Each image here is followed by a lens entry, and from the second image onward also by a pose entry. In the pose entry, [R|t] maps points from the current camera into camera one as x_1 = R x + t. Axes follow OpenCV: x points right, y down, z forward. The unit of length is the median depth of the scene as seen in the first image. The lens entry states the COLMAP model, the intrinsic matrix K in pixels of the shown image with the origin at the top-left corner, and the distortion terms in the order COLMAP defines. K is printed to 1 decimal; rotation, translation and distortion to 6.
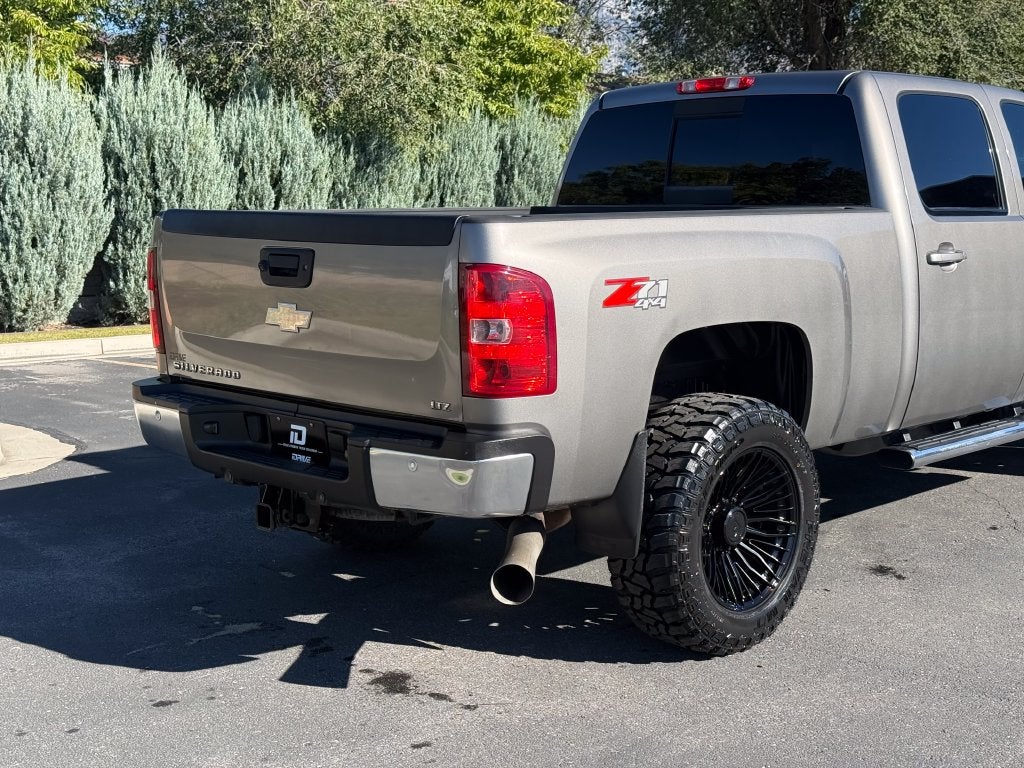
lens RADIAL K [[1422.7, 0, 512.0], [0, 1422.7, 384.0], [0, 0, 1]] dist [0.197576, -0.411101]
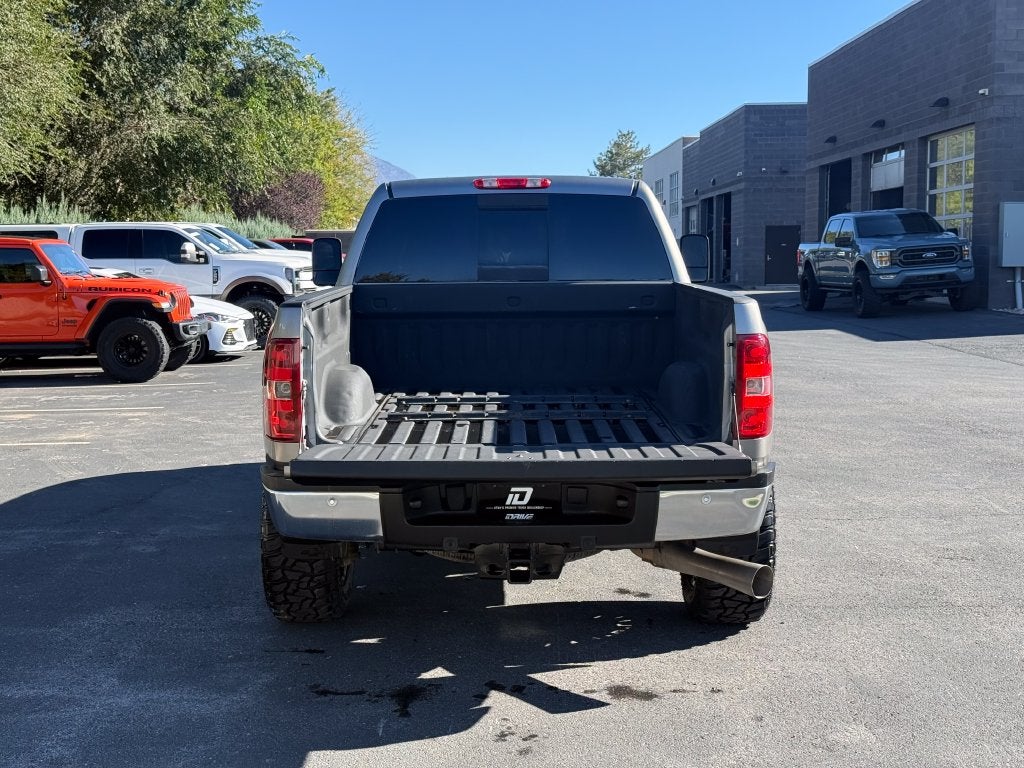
lens RADIAL K [[1422.7, 0, 512.0], [0, 1422.7, 384.0], [0, 0, 1]] dist [0.197576, -0.411101]
pose [[0.705135, -0.072150, 0.705393, -0.910839], [0.098140, 0.995166, 0.003685, -0.055057], [-0.702249, 0.066629, 0.708807, 0.199748]]
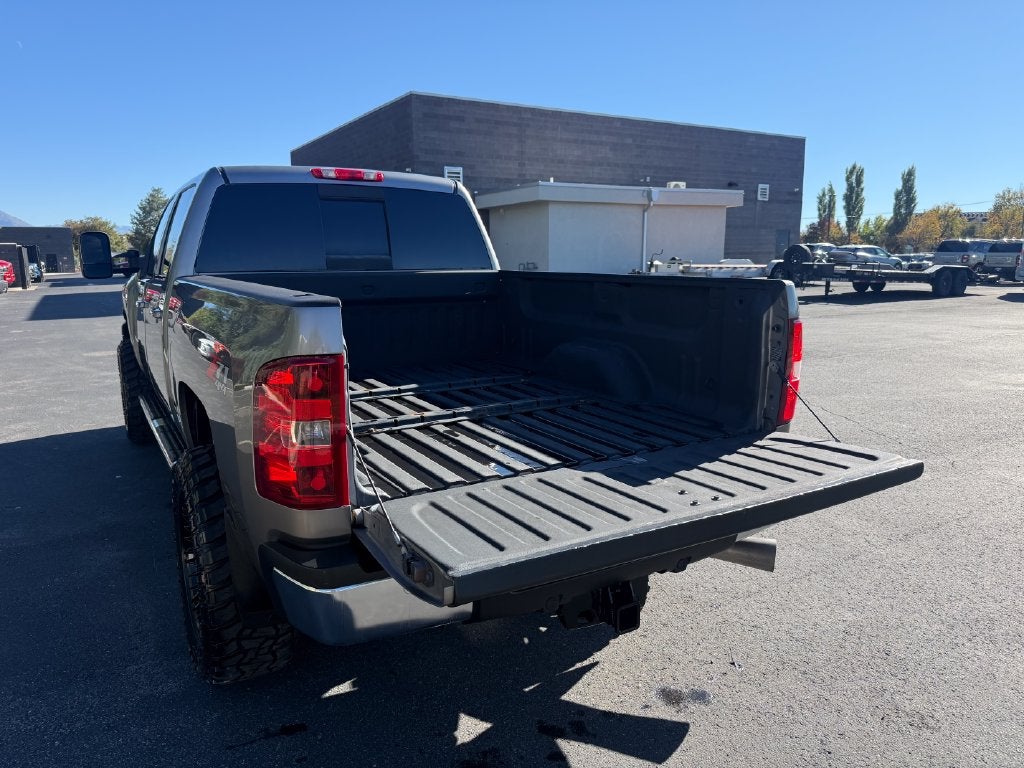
lens RADIAL K [[725.7, 0, 511.2], [0, 725.7, 389.0], [0, 0, 1]] dist [0.039219, -0.056246]
pose [[0.248643, -0.177060, 0.952274, -0.586836], [0.131754, 0.980195, 0.147849, -0.125591], [-0.959592, 0.088704, 0.267047, 0.896370]]
